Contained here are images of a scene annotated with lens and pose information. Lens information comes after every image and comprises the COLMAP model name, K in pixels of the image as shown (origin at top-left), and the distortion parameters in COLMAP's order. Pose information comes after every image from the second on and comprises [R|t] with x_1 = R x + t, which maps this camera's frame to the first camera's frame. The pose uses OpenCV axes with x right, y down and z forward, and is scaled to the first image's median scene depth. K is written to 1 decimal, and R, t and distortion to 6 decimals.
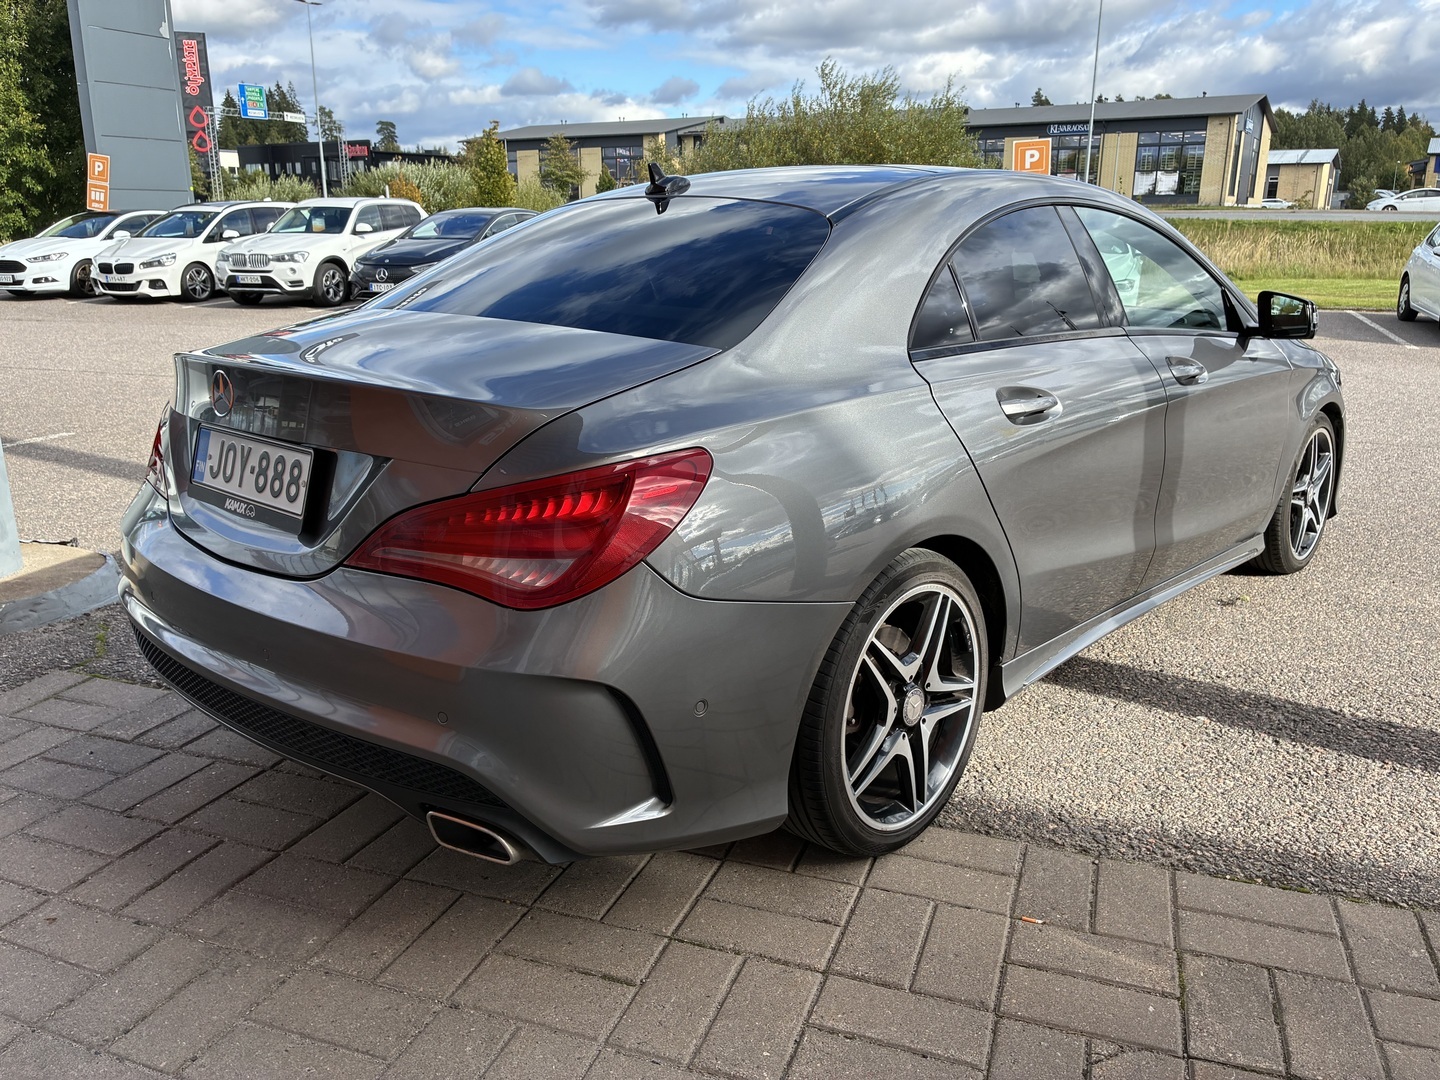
lens RADIAL K [[1125.9, 0, 720.0], [0, 1125.9, 540.0], [0, 0, 1]] dist [0.055646, -0.002102]
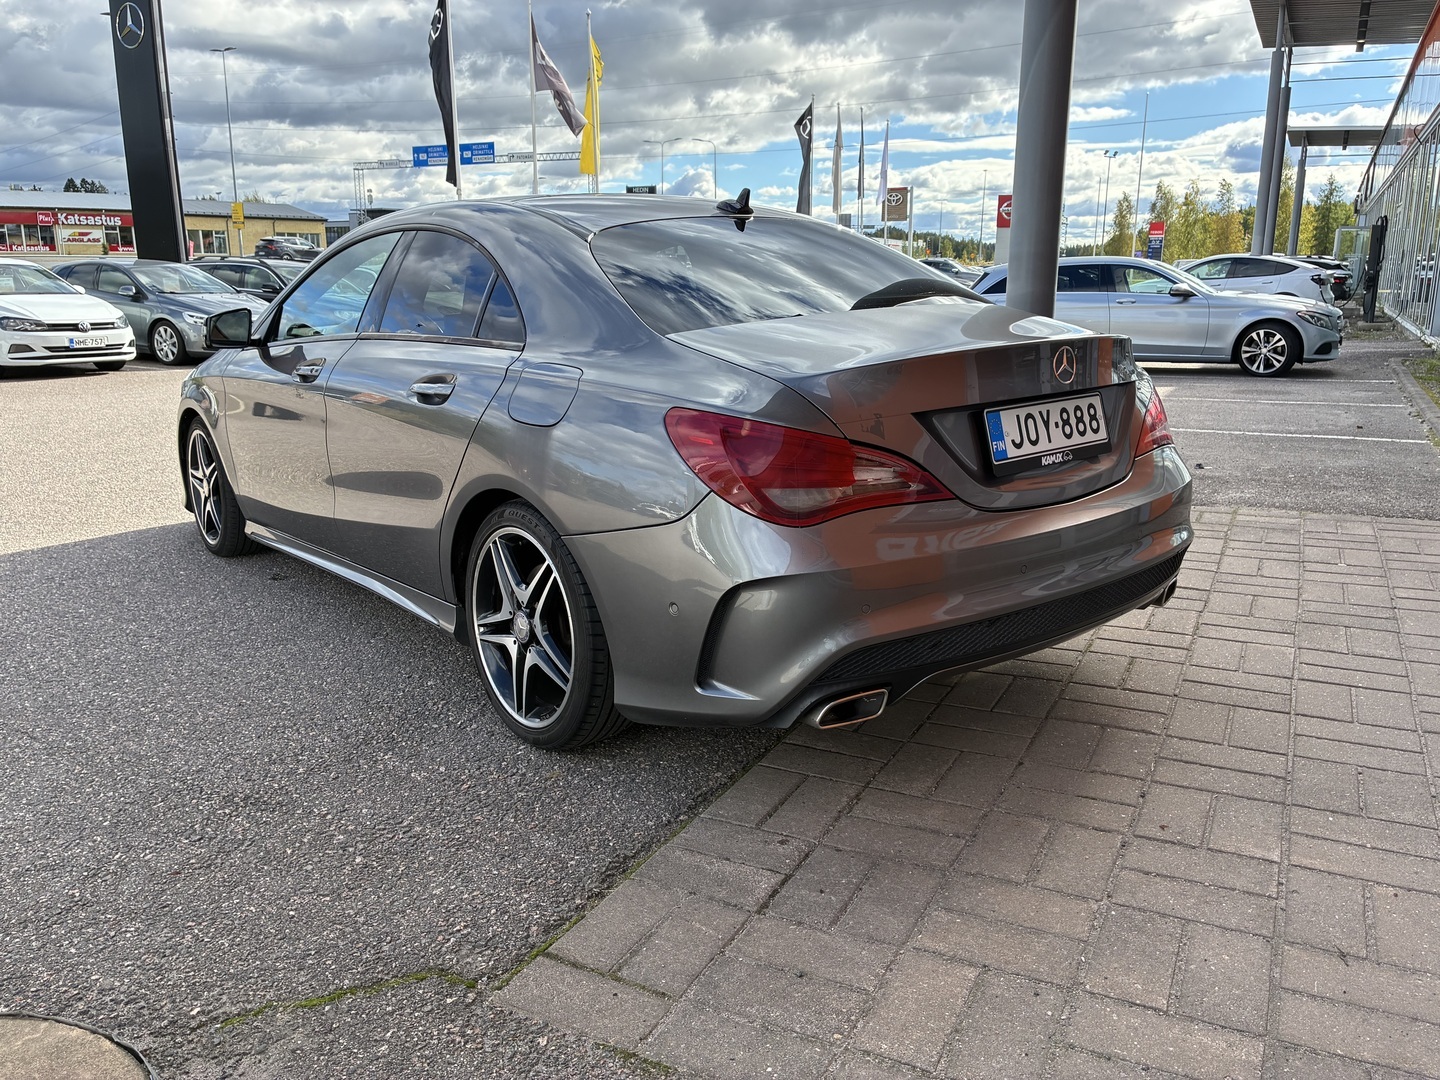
lens RADIAL K [[1125.9, 0, 720.0], [0, 1125.9, 540.0], [0, 0, 1]] dist [0.055646, -0.002102]
pose [[0.094417, -0.231371, 0.968273, -1.682521], [0.263408, 0.943761, 0.199829, -0.288800], [-0.960053, 0.236184, 0.150052, 1.202183]]
